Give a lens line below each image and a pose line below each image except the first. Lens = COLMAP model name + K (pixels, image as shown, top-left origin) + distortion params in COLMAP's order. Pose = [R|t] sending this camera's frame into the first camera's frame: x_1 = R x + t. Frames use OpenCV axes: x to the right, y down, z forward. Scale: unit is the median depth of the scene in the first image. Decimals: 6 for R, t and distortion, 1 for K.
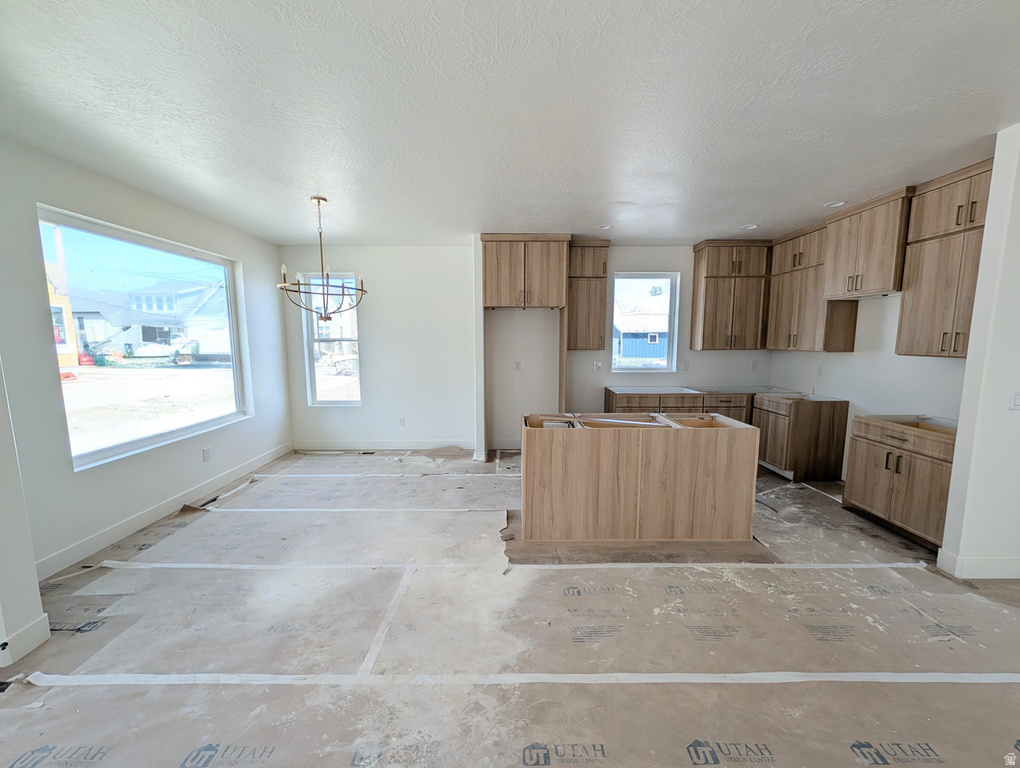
lens RADIAL K [[391.8, 0, 511.1], [0, 391.8, 385.1], [0, 0, 1]] dist [-0.000907, 0.000188]
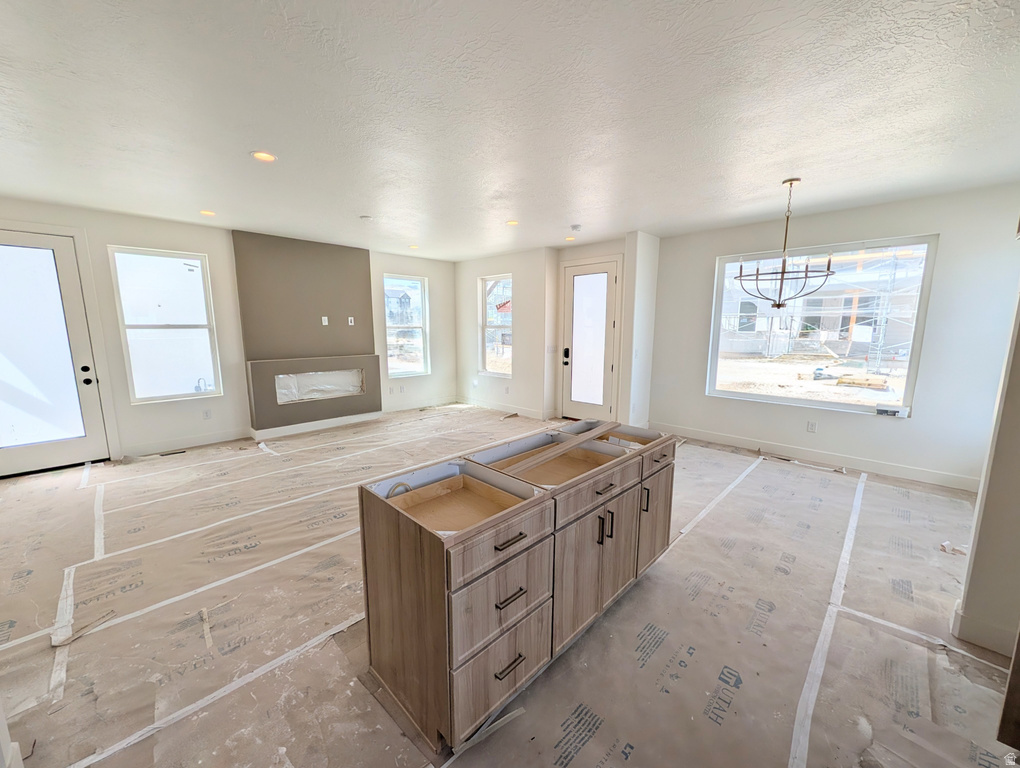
lens RADIAL K [[391.8, 0, 513.4], [0, 391.8, 383.4], [0, 0, 1]] dist [-0.000907, 0.000188]
pose [[-0.694385, 0.107280, -0.711562, 0.701488], [-0.085118, 0.969638, 0.229253, -0.150347], [0.714552, 0.219757, -0.664171, 1.219732]]
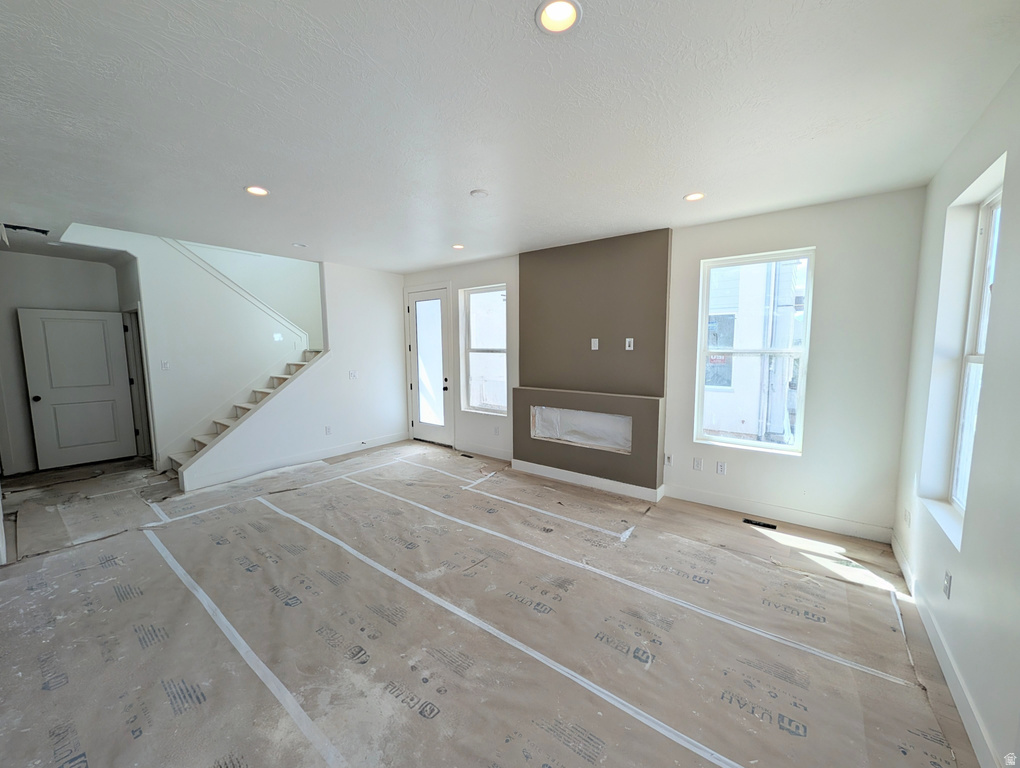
lens RADIAL K [[391.8, 0, 515.7], [0, 391.8, 390.6], [0, 0, 1]] dist [-0.000907, 0.000188]
pose [[-0.799844, -0.064544, 0.596728, -0.496420], [0.074254, 0.975923, 0.205088, -0.088598], [-0.595598, 0.208348, -0.775793, 0.629395]]
